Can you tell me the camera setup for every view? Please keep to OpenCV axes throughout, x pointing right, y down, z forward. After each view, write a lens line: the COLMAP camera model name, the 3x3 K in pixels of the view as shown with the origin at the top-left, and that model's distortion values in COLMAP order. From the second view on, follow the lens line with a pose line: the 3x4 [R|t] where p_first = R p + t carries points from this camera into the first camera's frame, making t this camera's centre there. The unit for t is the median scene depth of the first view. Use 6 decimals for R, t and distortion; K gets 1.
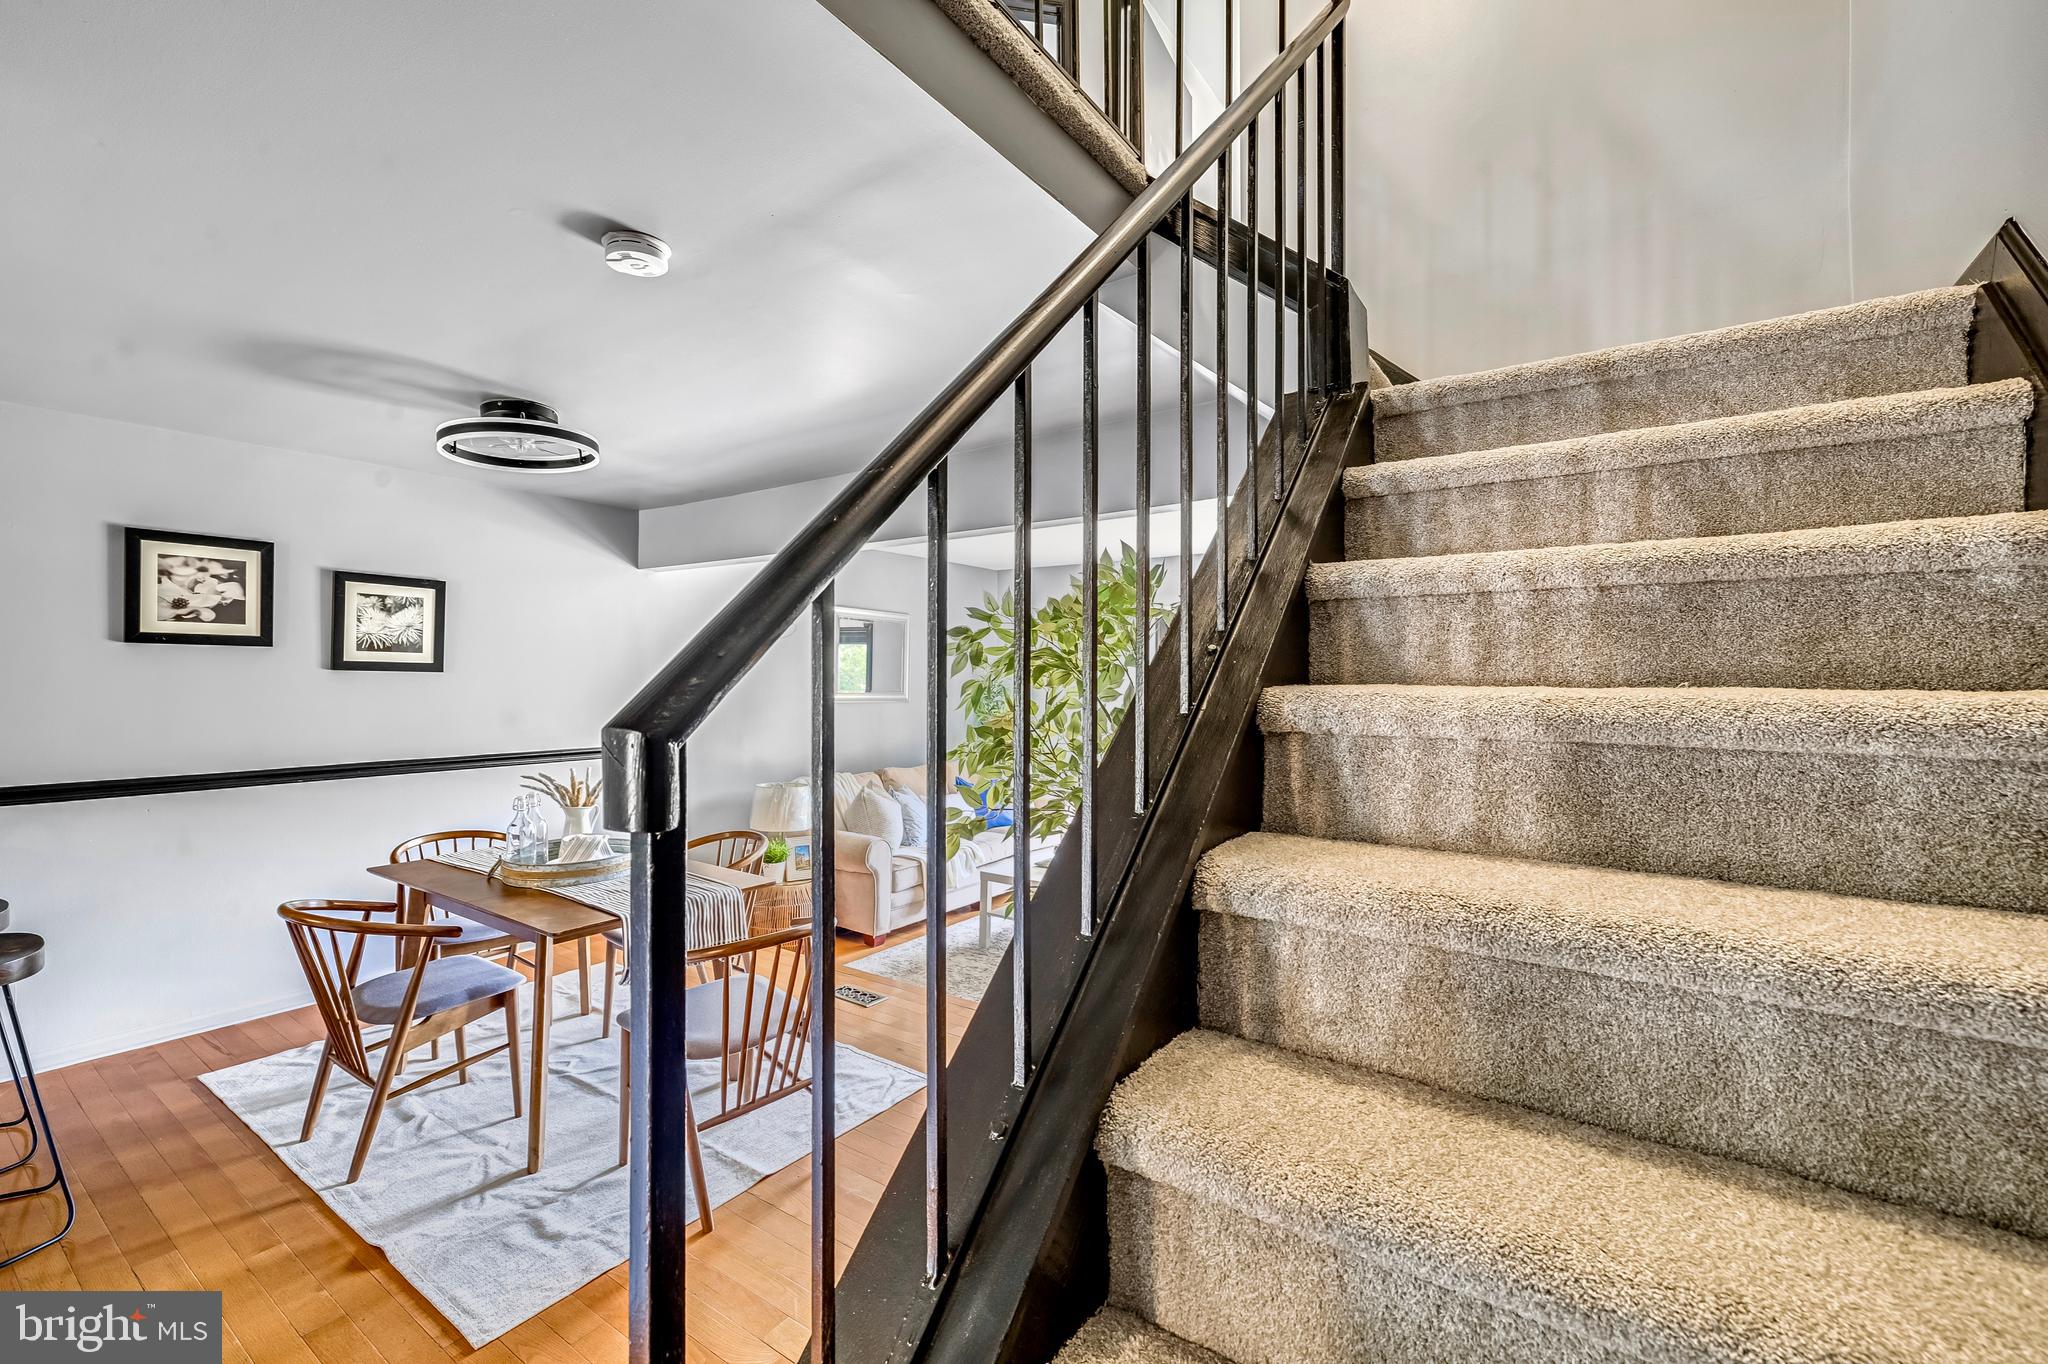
lens RADIAL K [[869.2, 0, 1017.9], [0, 869.2, 668.6], [0, 0, 1]] dist [0.001044, 0.000342]
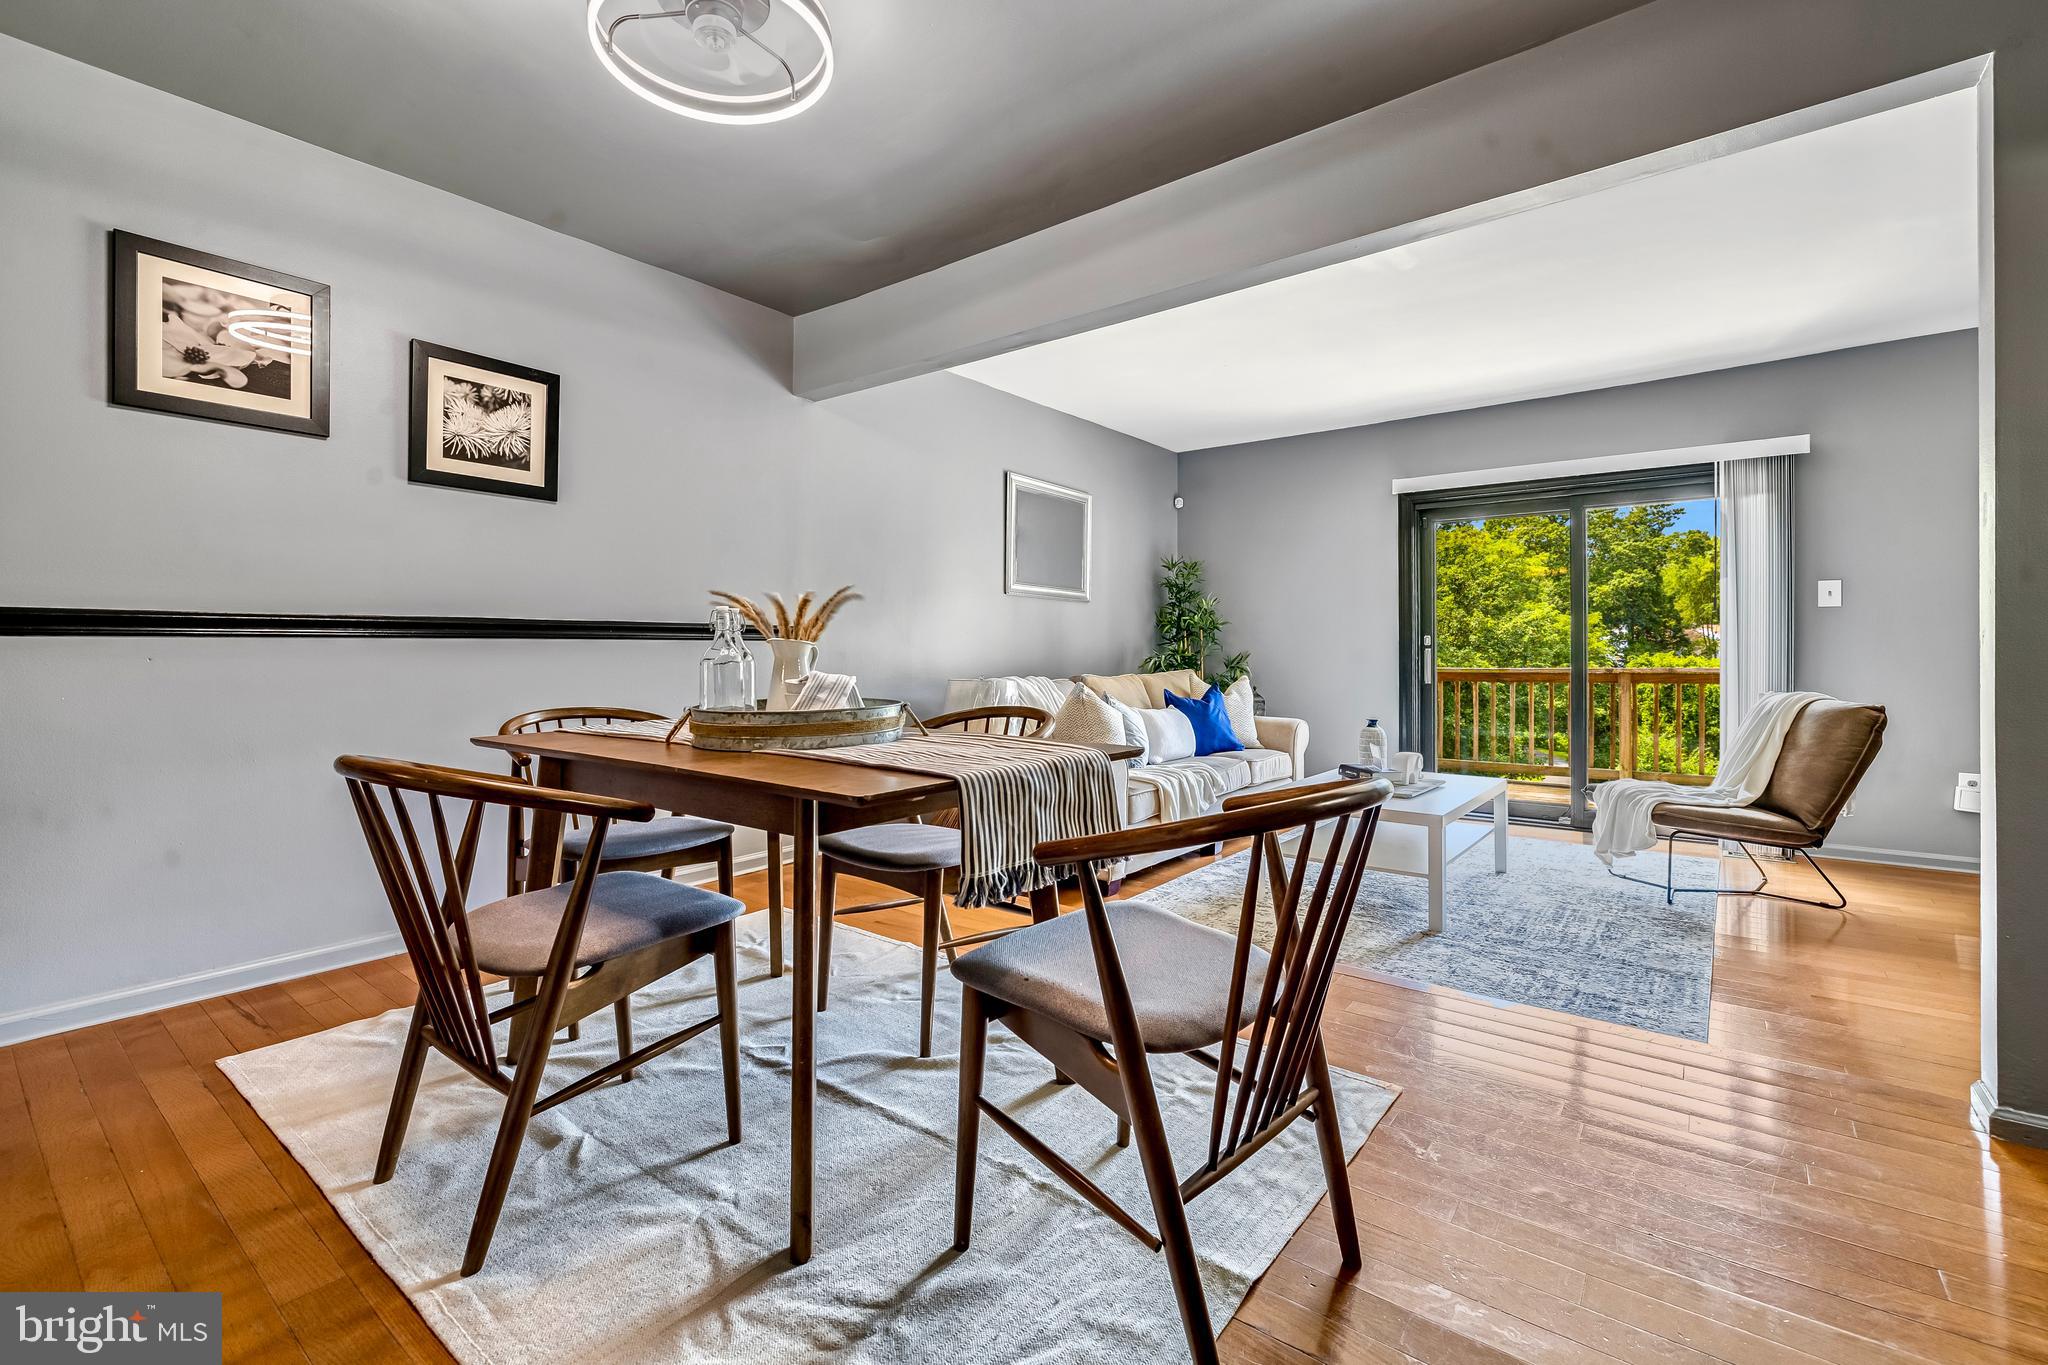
lens RADIAL K [[893.6, 0, 1025.9], [0, 893.6, 641.8], [0, 0, 1]] dist [0.001115, 0.000383]
pose [[0.998654, -0.006383, -0.051476, -0.331282], [0.006319, 0.999979, -0.001397, 0.174585], [0.051484, 0.001069, 0.998673, 0.394419]]
